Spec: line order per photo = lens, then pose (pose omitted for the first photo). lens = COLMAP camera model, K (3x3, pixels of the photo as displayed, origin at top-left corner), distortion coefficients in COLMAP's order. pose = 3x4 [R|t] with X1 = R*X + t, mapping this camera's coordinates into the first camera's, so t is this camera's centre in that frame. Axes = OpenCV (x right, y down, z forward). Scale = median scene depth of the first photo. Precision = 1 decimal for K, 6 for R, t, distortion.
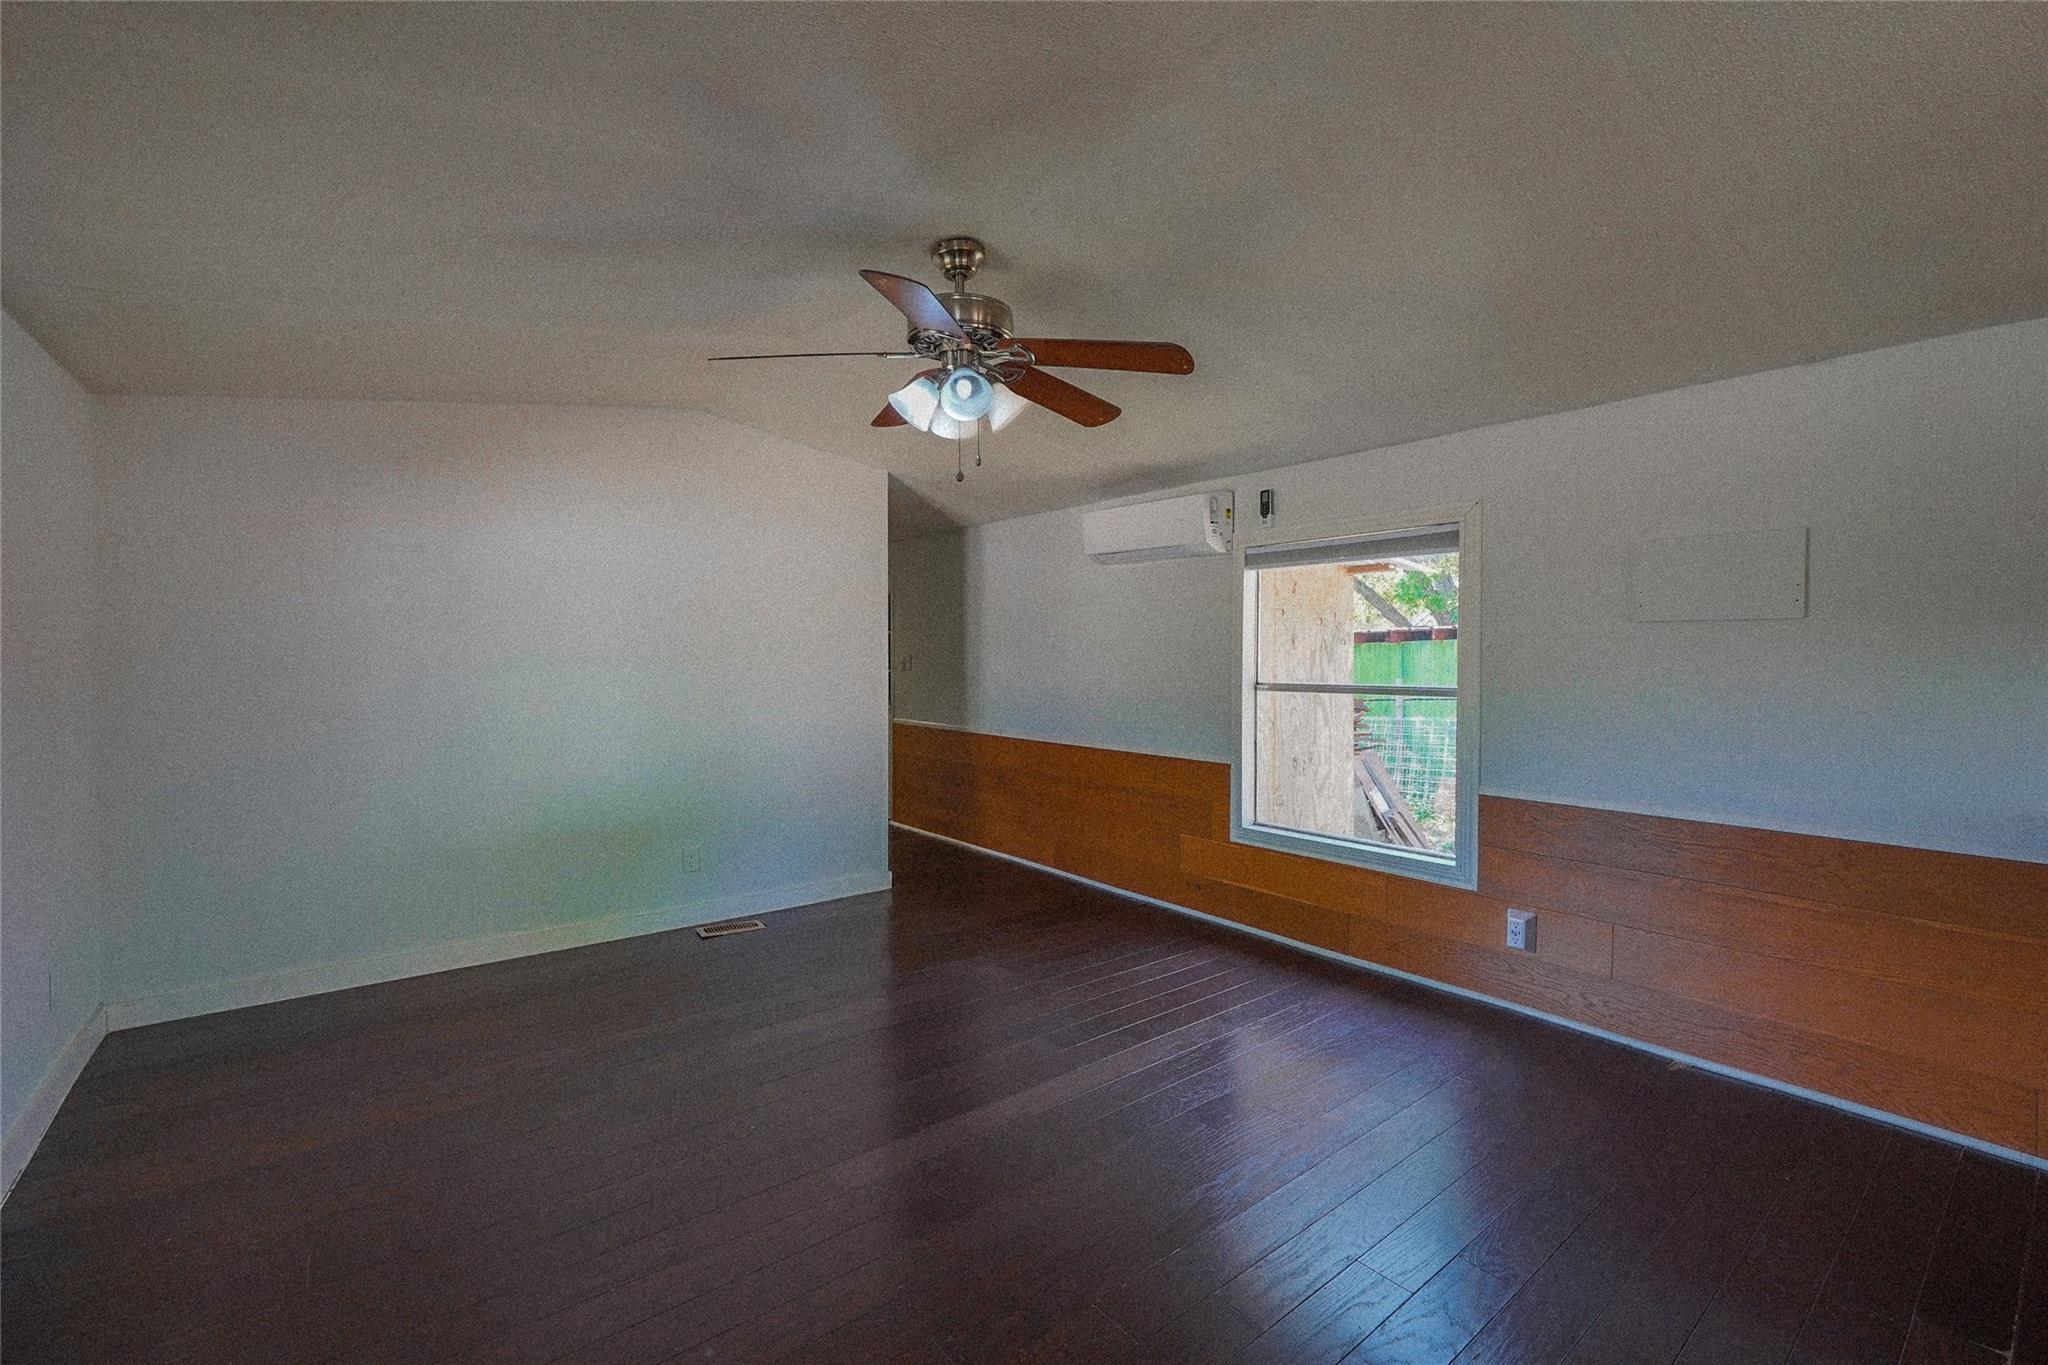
lens RADIAL K [[873.8, 0, 1014.8], [0, 873.8, 675.7], [0, 0, 1]] dist [-0.002271, -0.000140]
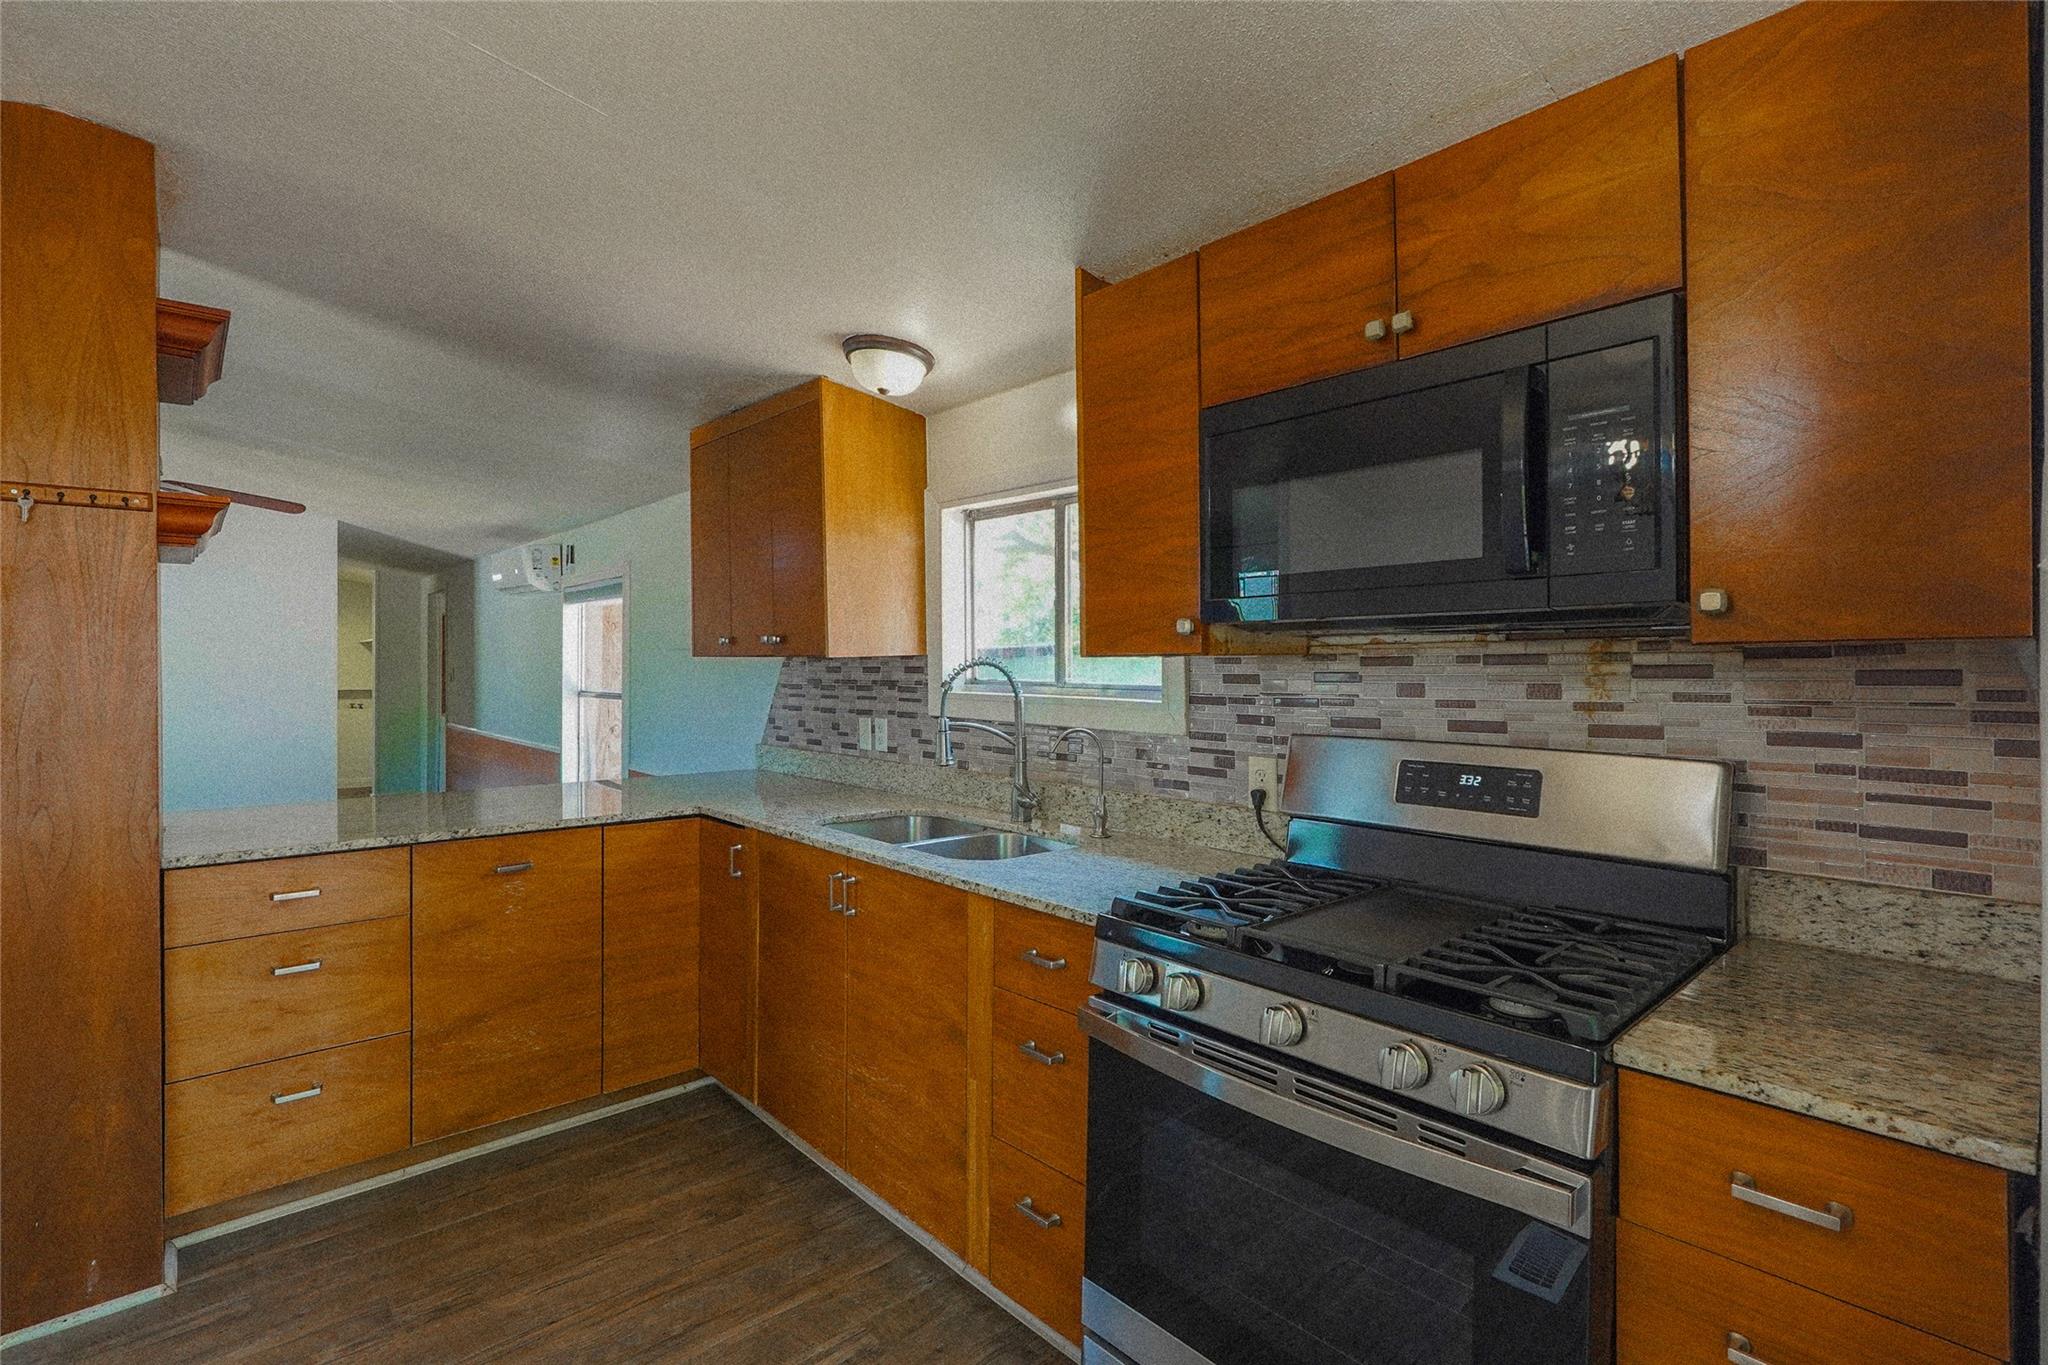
lens RADIAL K [[952.2, 0, 1026.9], [0, 952.2, 673.3], [0, 0, 1]] dist [0.000195, -0.000043]
pose [[0.998900, 0.001963, 0.046845, 0.938449], [-0.001453, 0.999939, -0.010917, -0.001707], [-0.046863, 0.010837, 0.998843, -0.498773]]
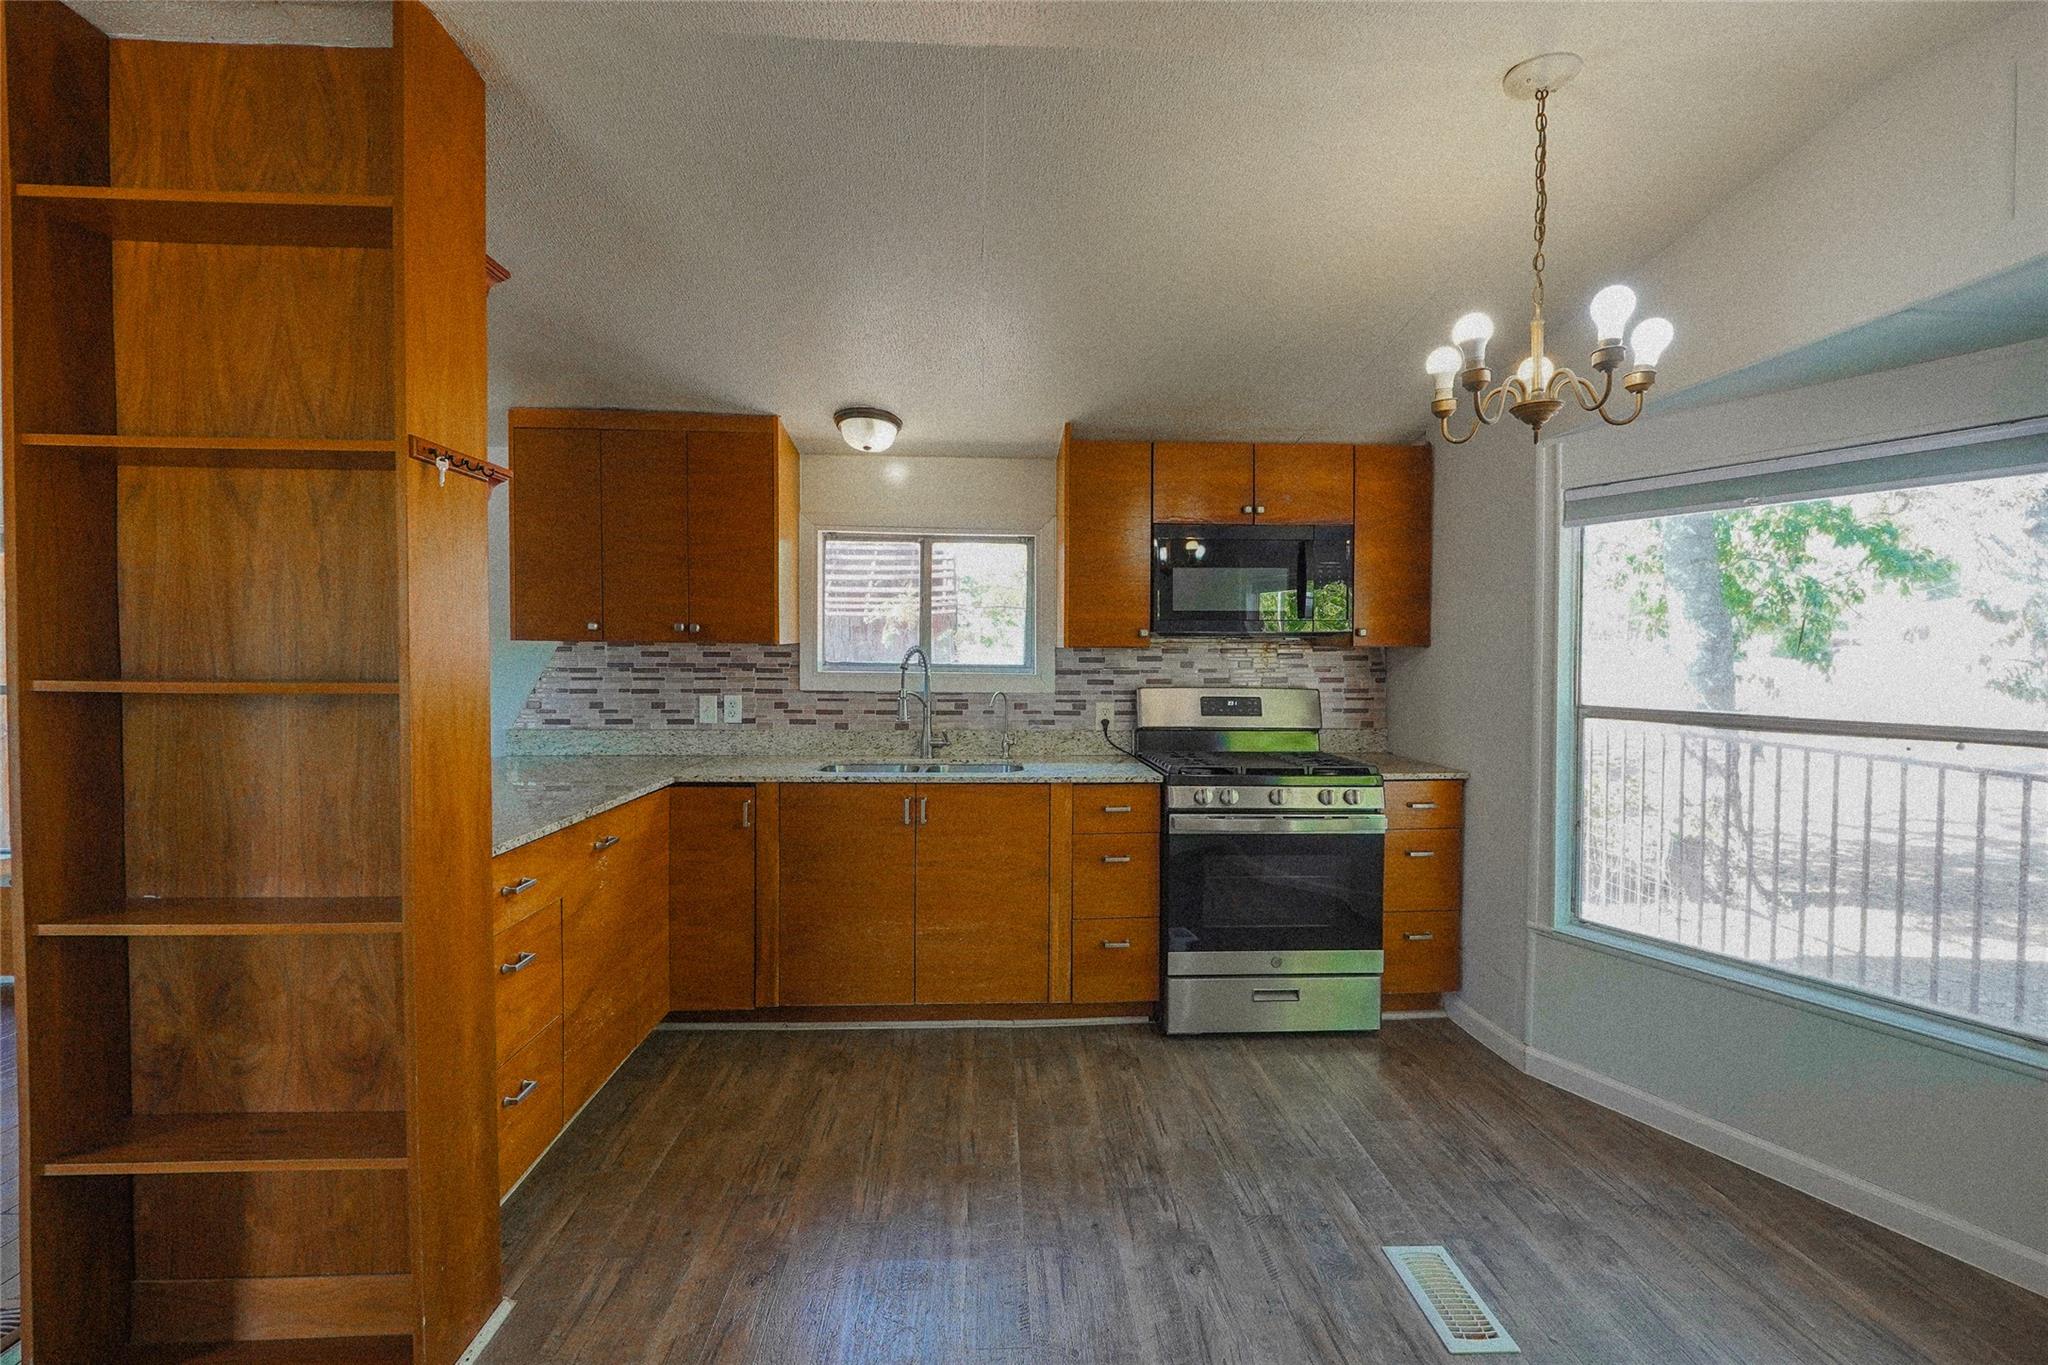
lens RADIAL K [[873.8, 0, 1014.8], [0, 873.8, 675.7], [0, 0, 1]] dist [-0.002271, -0.000140]
pose [[0.592913, -0.016541, 0.805097, 0.272775], [0.008469, 0.999862, 0.014306, -0.001925], [-0.805222, -0.001663, 0.592971, -0.431809]]
